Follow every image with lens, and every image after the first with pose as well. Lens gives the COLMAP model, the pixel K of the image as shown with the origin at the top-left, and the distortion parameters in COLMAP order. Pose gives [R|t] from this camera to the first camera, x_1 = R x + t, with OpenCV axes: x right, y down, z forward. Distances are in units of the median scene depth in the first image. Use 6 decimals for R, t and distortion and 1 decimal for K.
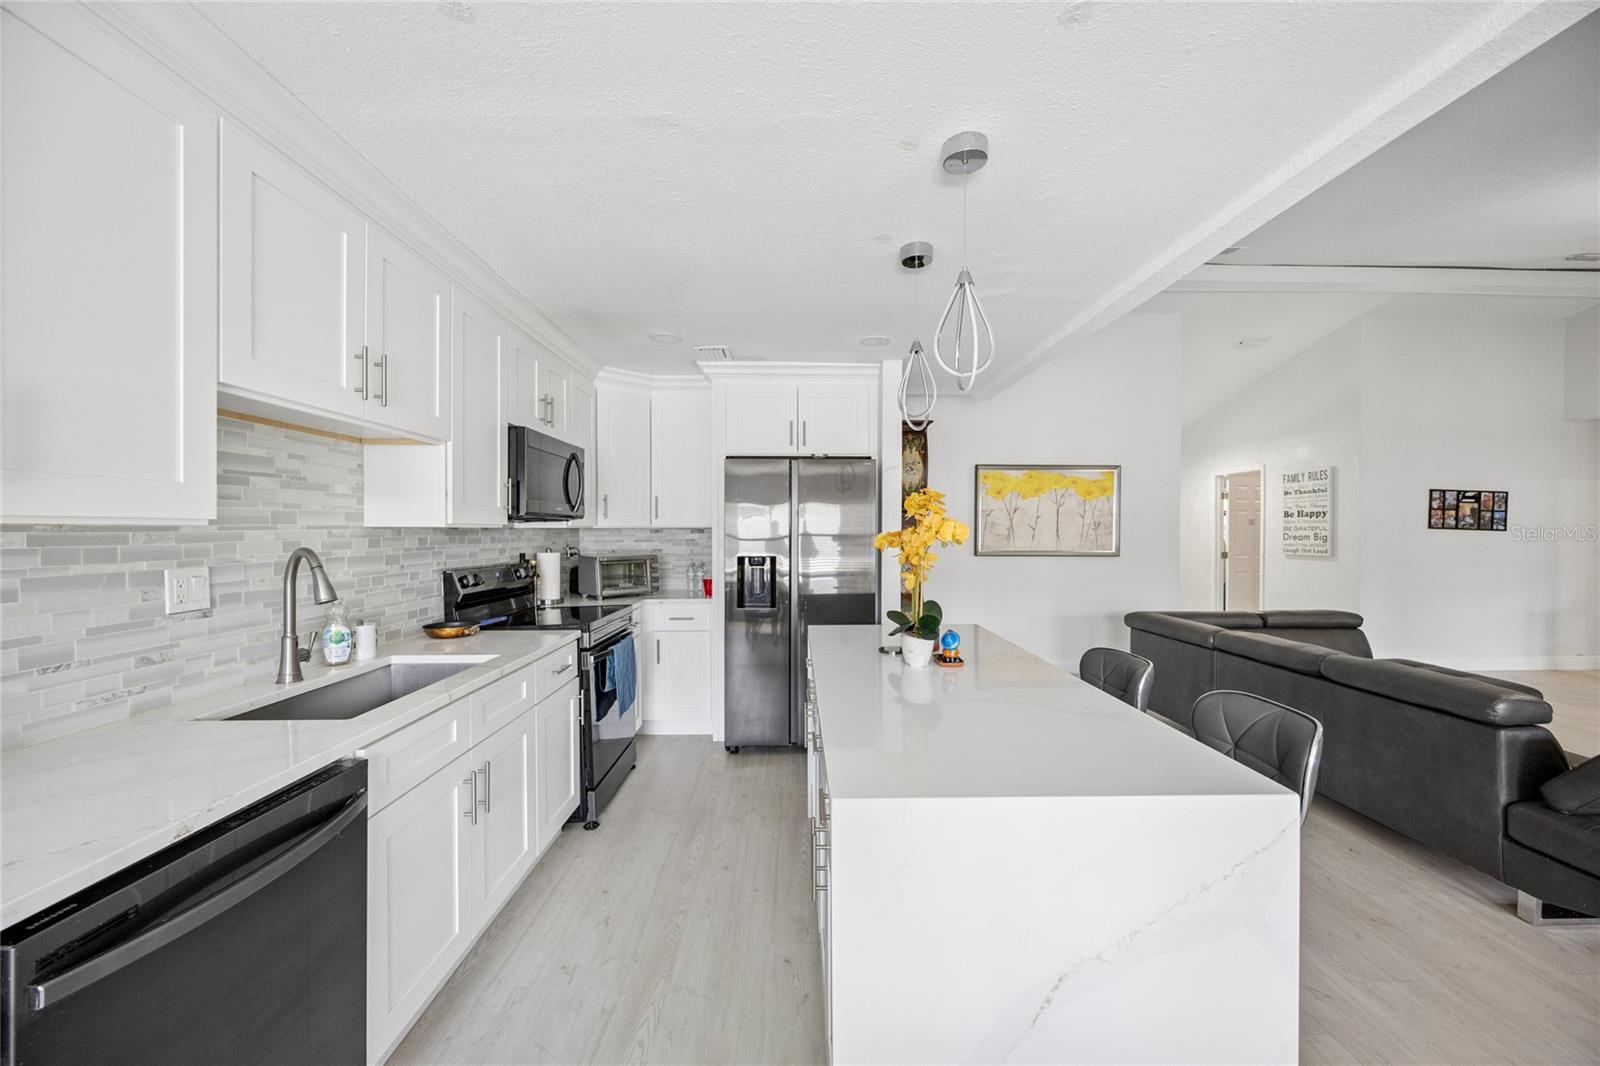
lens RADIAL K [[608.9, 0, 808.1], [0, 608.9, 535.6], [0, 0, 1]] dist [-0.008725, -0.000015]
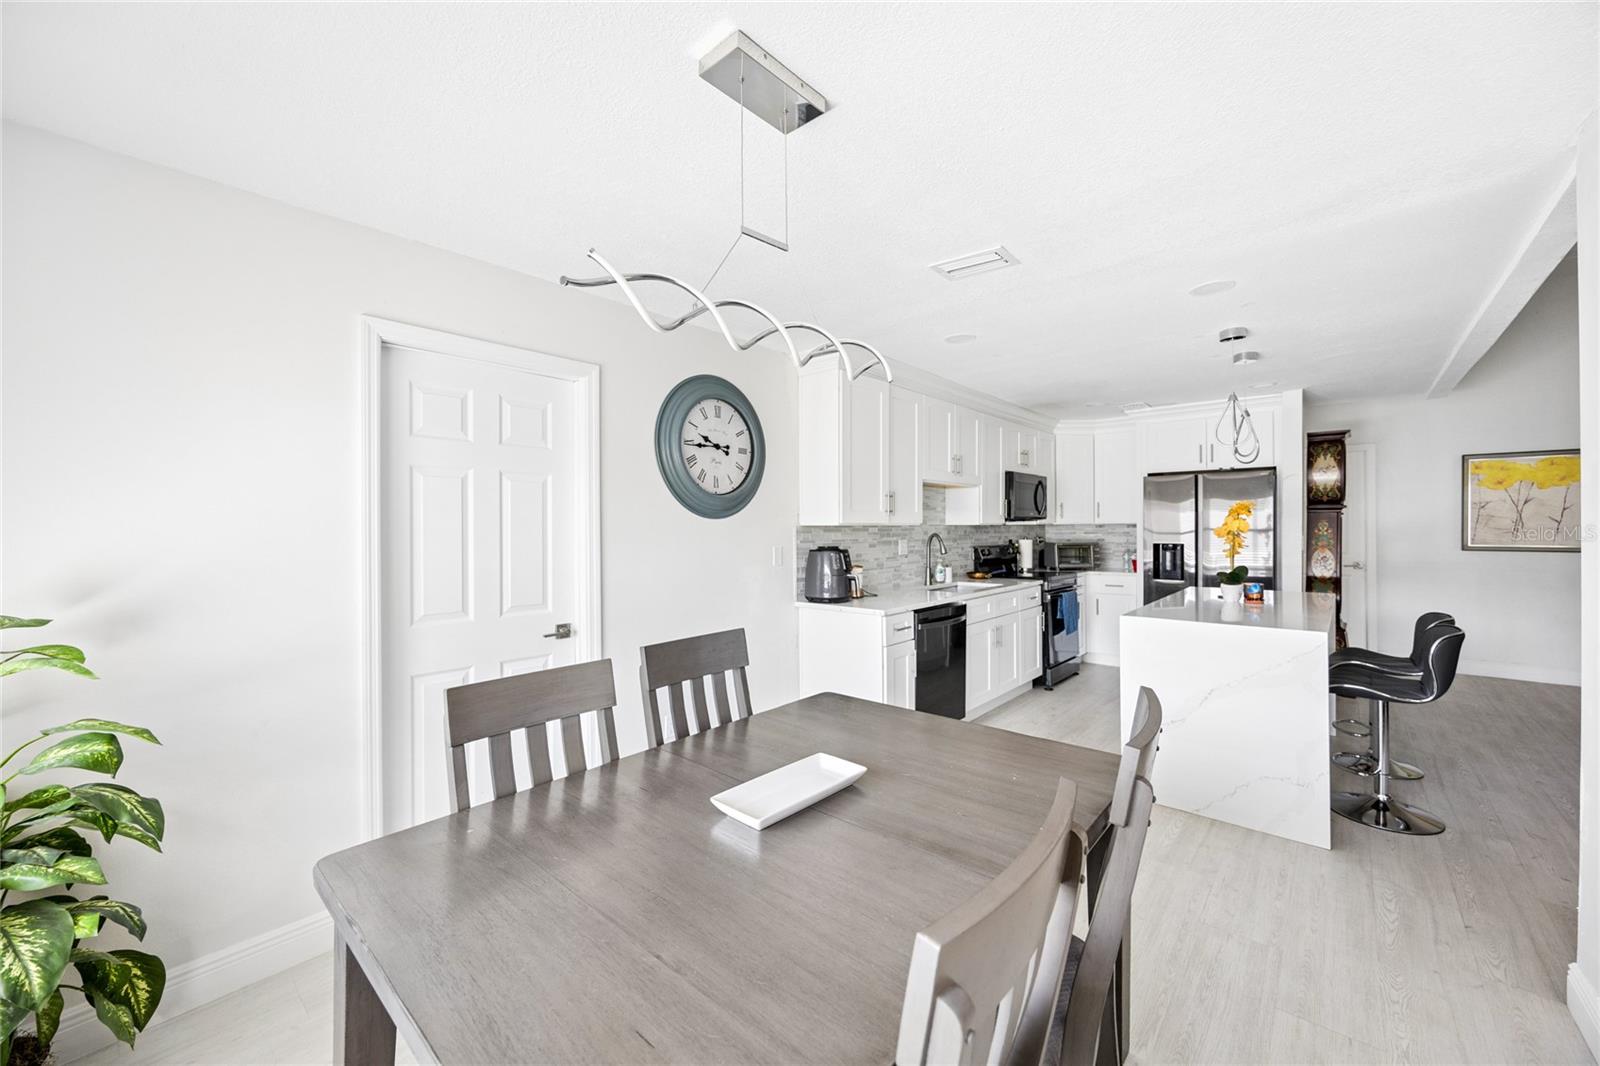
lens RADIAL K [[608.9, 0, 799.7], [0, 608.9, 532.7], [0, 0, 1]] dist [-0.008725, -0.000015]
pose [[0.728593, 0.002977, -0.684940, 0.318579], [-0.000694, 0.999993, 0.003609, 0.004880], [0.684946, -0.002154, 0.728591, -0.769390]]
